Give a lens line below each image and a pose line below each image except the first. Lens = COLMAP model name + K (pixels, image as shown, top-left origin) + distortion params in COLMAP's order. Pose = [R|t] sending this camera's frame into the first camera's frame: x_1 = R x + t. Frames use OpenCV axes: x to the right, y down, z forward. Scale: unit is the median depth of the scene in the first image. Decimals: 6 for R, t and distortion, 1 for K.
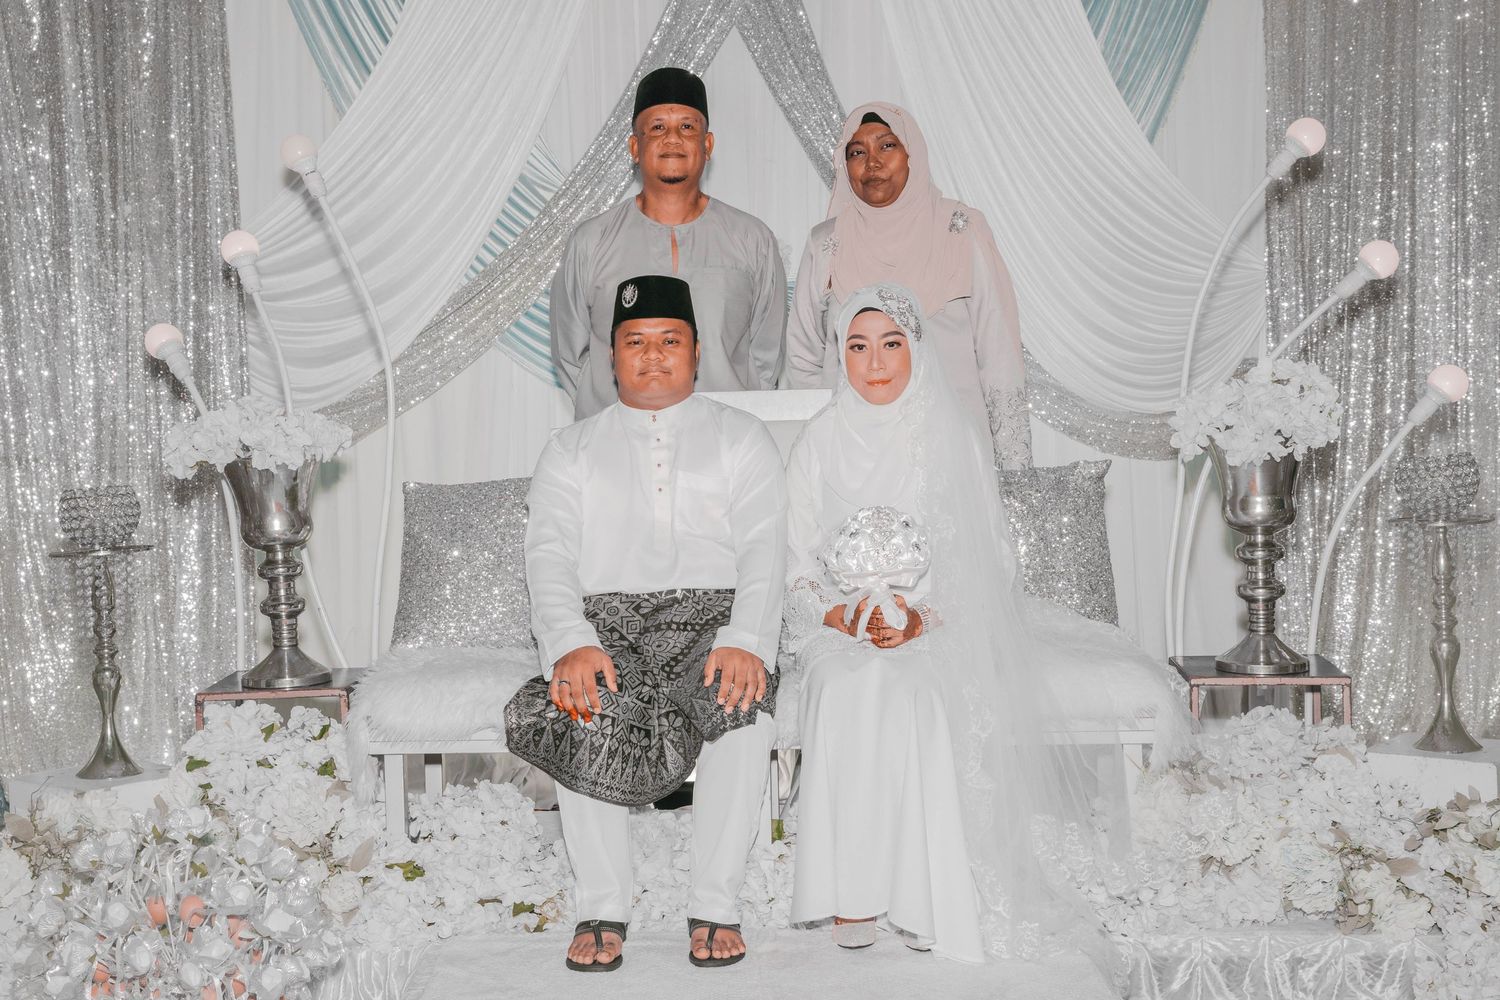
lens RADIAL K [[2080.9, 0, 741.9], [0, 2080.9, 498.4], [0, 0, 1]] dist [0.118611, 0.000000]
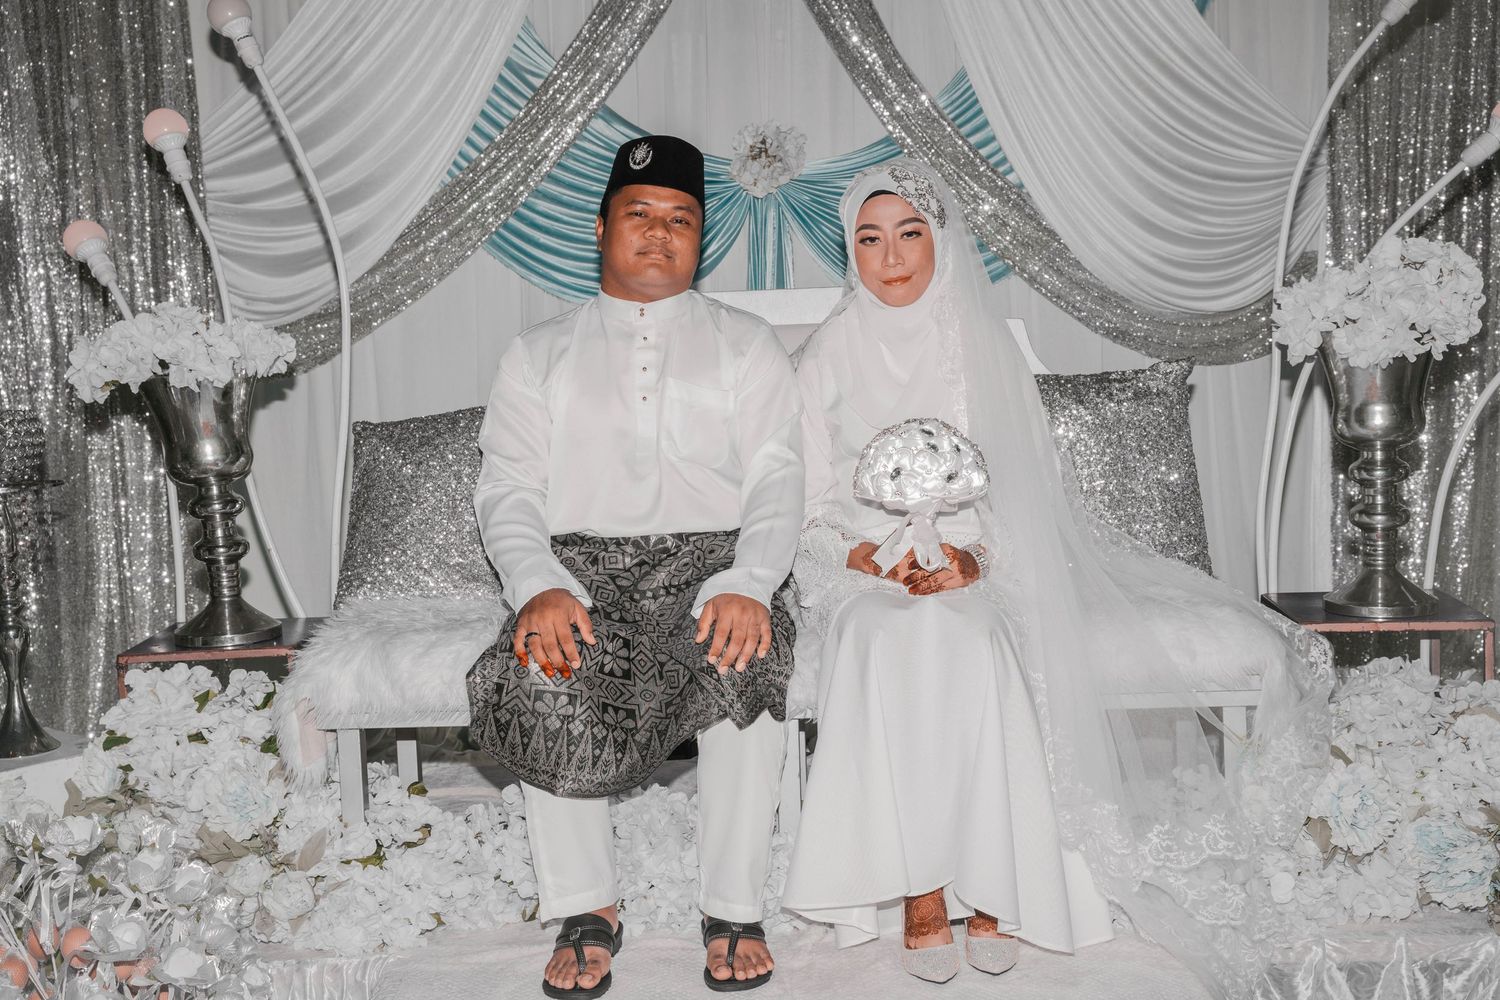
lens RADIAL K [[2038.0, 0, 761.1], [0, 2038.0, 510.1], [0, 0, 1]] dist [0.091425, 0.000000]
pose [[0.999892, -0.014139, 0.003913, -0.002810], [0.013932, 0.998715, 0.048720, -0.002181], [-0.004597, -0.048660, 0.998805, 0.157131]]
